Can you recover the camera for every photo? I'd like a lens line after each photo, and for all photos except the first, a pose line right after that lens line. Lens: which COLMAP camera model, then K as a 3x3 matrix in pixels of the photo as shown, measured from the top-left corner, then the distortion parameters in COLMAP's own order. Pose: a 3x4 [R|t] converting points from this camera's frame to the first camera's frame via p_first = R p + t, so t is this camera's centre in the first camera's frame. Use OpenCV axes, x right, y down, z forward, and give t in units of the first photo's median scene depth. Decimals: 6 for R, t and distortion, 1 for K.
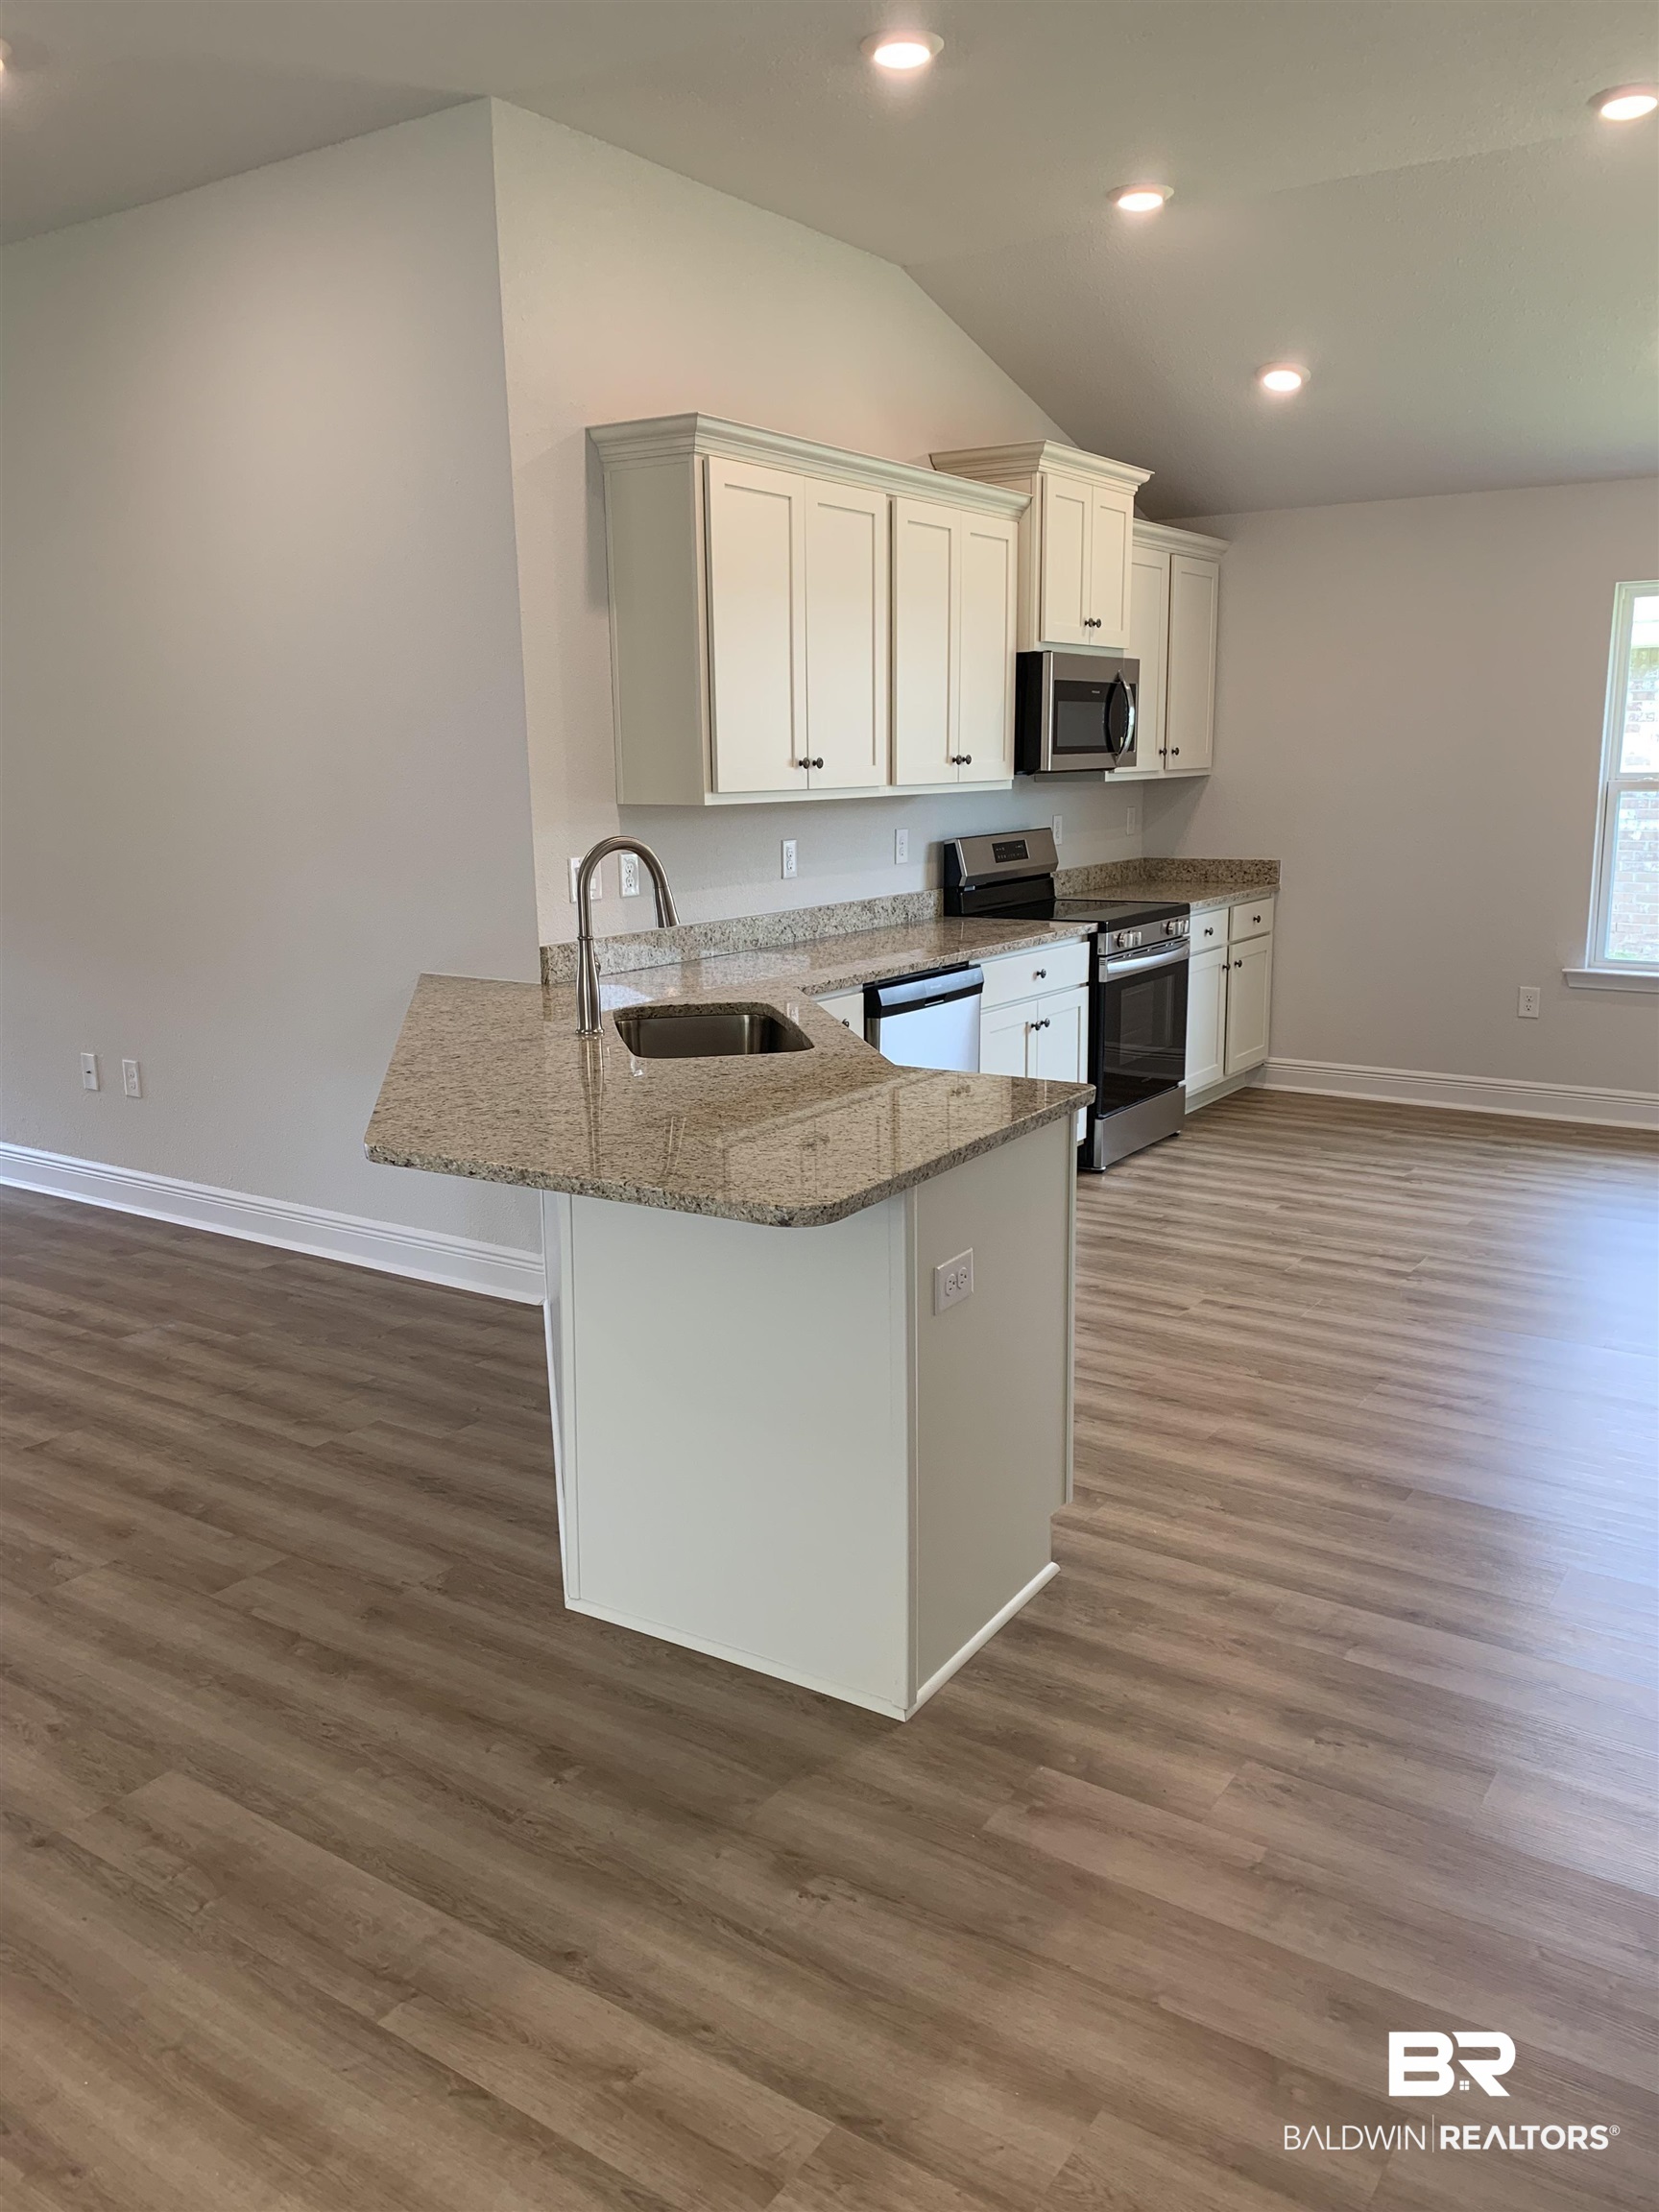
lens RADIAL K [[1674.2, 0, 829.5], [0, 1674.2, 1106.0], [0, 0, 1]] dist [0.070079, -0.000352]
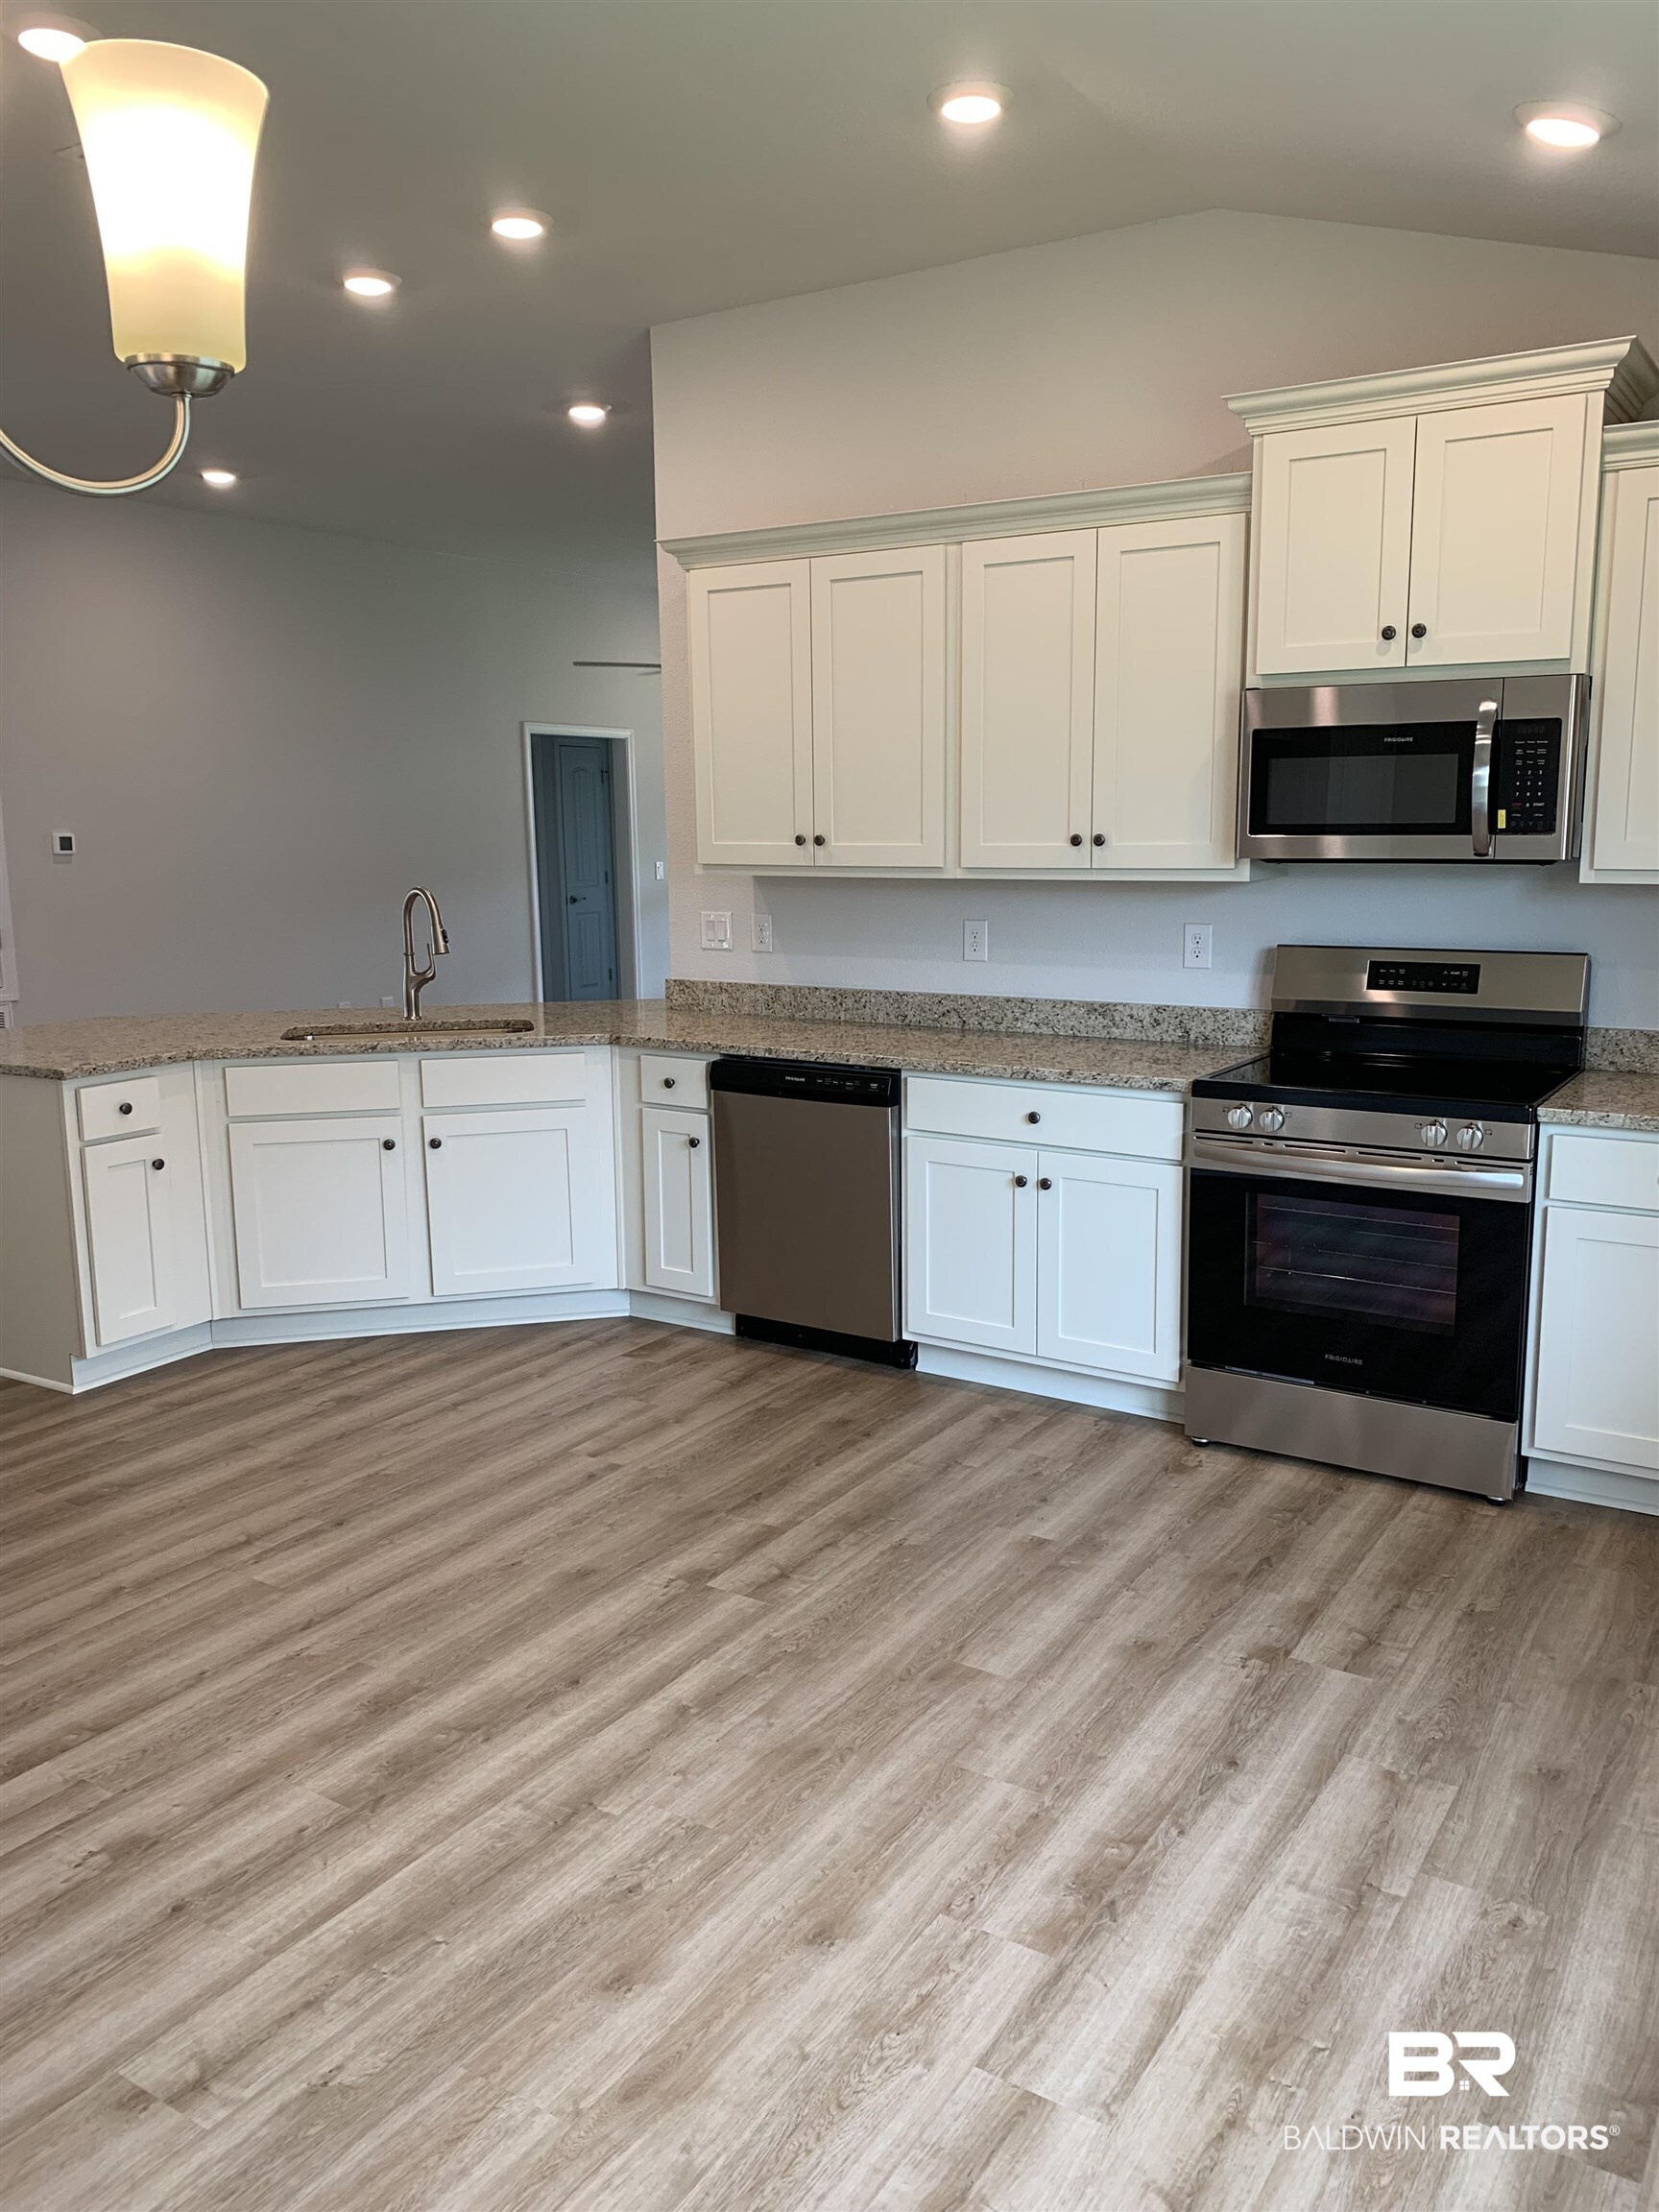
lens RADIAL K [[1674.2, 0, 829.5], [0, 1674.2, 1106.0], [0, 0, 1]] dist [0.070079, -0.000352]
pose [[0.024767, 0.177992, -0.983720, 0.935345], [-0.200968, 0.964820, 0.169512, -0.206892], [0.979285, 0.193498, 0.059666, 0.914068]]
